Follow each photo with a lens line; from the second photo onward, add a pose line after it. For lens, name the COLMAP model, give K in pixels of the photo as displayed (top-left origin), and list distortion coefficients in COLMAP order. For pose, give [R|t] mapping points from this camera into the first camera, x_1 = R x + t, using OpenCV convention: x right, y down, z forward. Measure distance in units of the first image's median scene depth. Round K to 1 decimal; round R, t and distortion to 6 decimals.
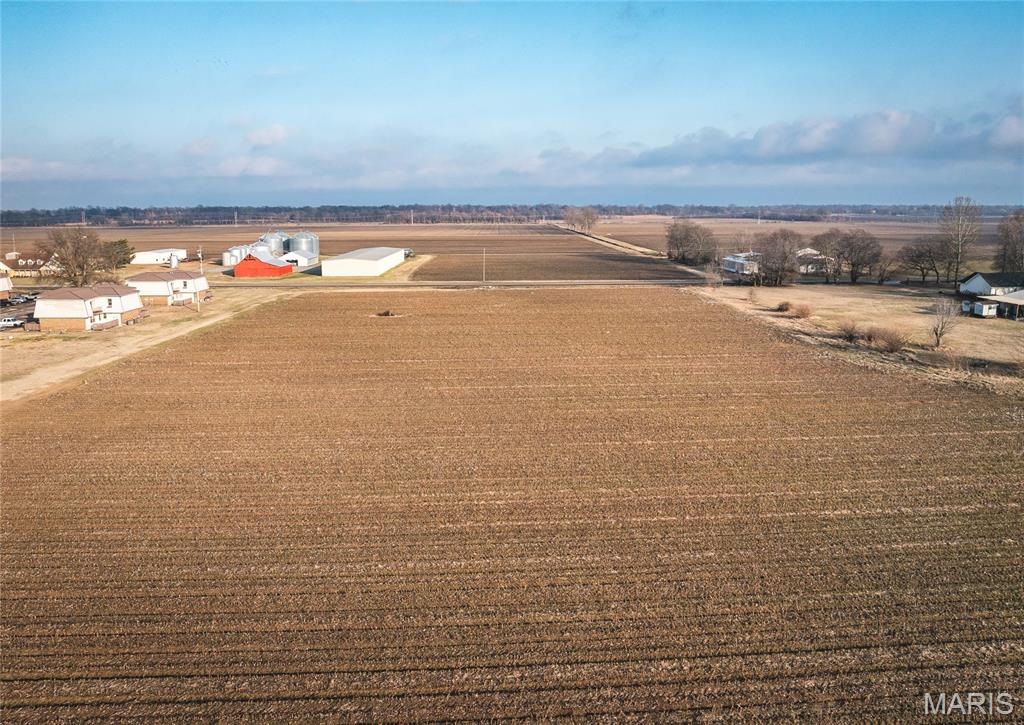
lens RADIAL K [[714.7, 0, 512.0], [0, 714.7, 362.5], [0, 0, 1]] dist [-0.029203, -0.008725]
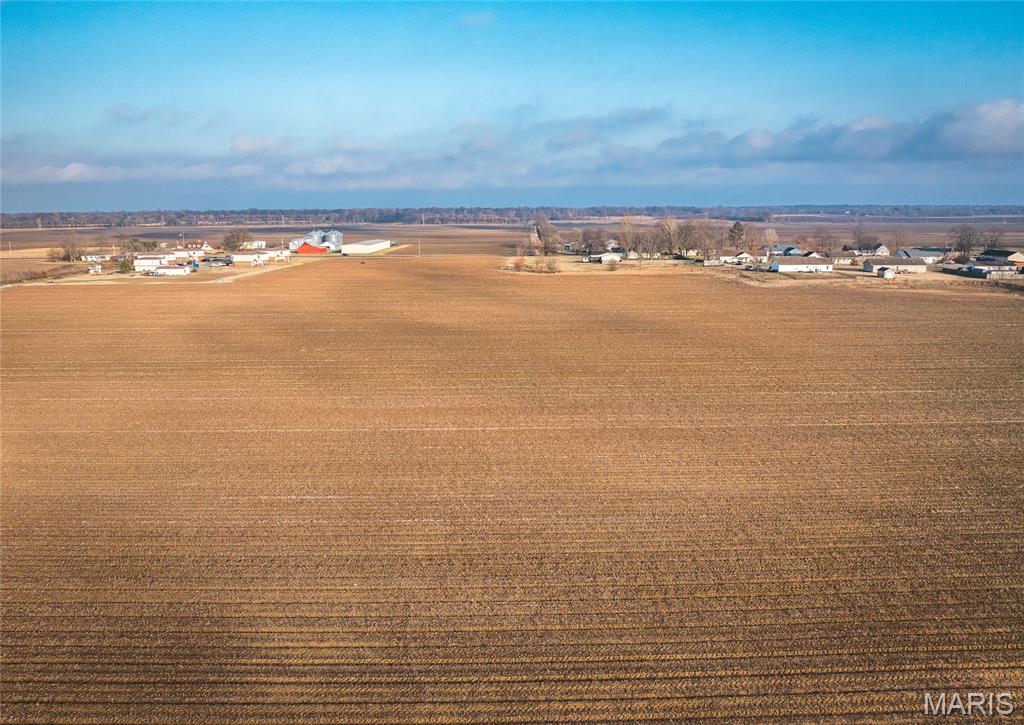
lens RADIAL K [[714.7, 0, 512.0], [0, 714.7, 362.5], [0, 0, 1]] dist [-0.029203, -0.008725]
pose [[0.998917, 0.007005, -0.046007, 0.069523], [-0.006934, 0.999975, 0.001704, 0.040853], [0.046018, -0.001383, 0.998940, -0.221840]]
